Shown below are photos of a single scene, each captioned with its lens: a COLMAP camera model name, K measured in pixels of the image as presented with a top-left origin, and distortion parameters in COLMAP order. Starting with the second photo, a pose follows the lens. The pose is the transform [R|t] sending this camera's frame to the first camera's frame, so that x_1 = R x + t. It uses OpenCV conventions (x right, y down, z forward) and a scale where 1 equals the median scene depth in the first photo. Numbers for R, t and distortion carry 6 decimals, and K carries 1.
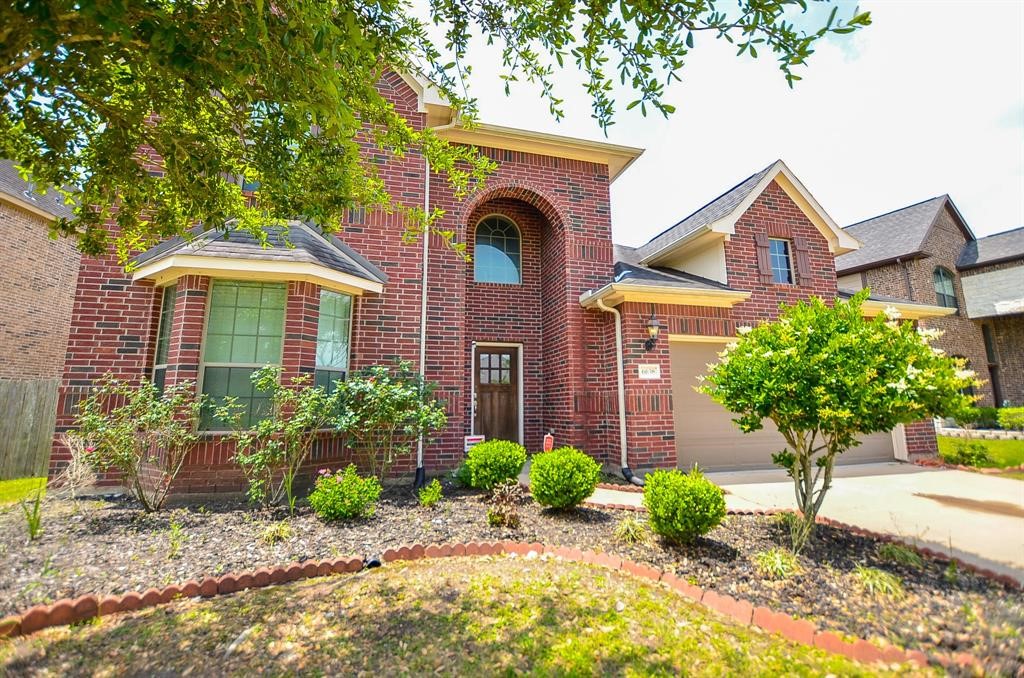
lens RADIAL K [[433.6, 0, 511.9], [0, 433.6, 332.9], [0, 0, 1]] dist [-0.002367, -0.000057]
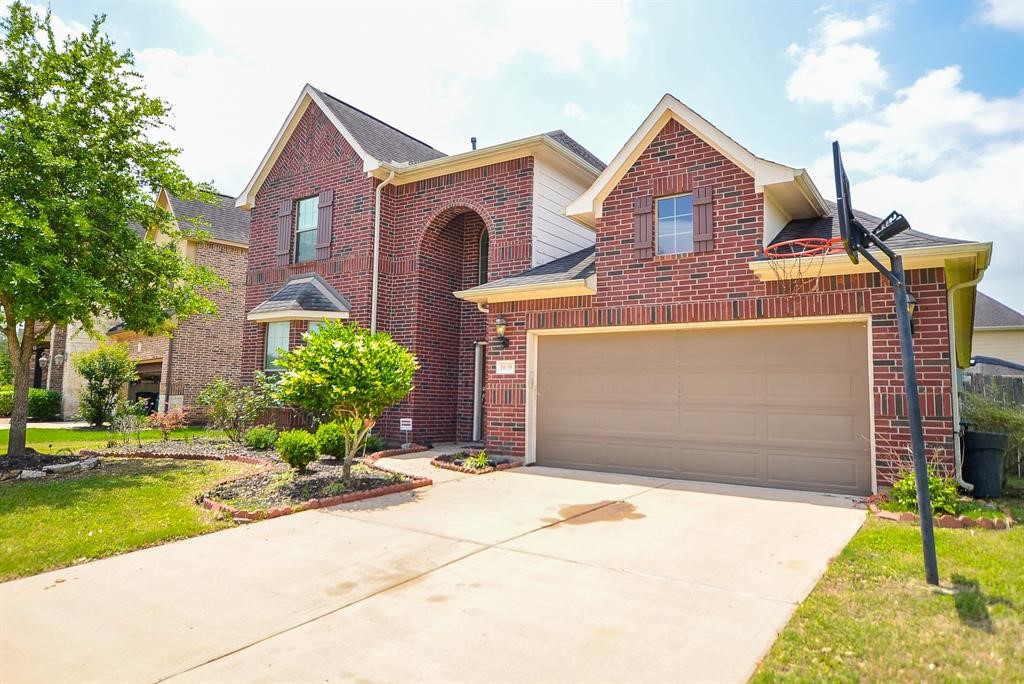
lens RADIAL K [[635.4, 0, 512.7], [0, 635.4, 341.6], [0, 0, 1]] dist [0.005186, 0.000186]
pose [[0.654767, -0.048468, -0.754275, 1.507820], [0.093968, 0.995420, 0.017607, 0.000441], [0.749967, -0.082406, 0.656322, -0.008953]]
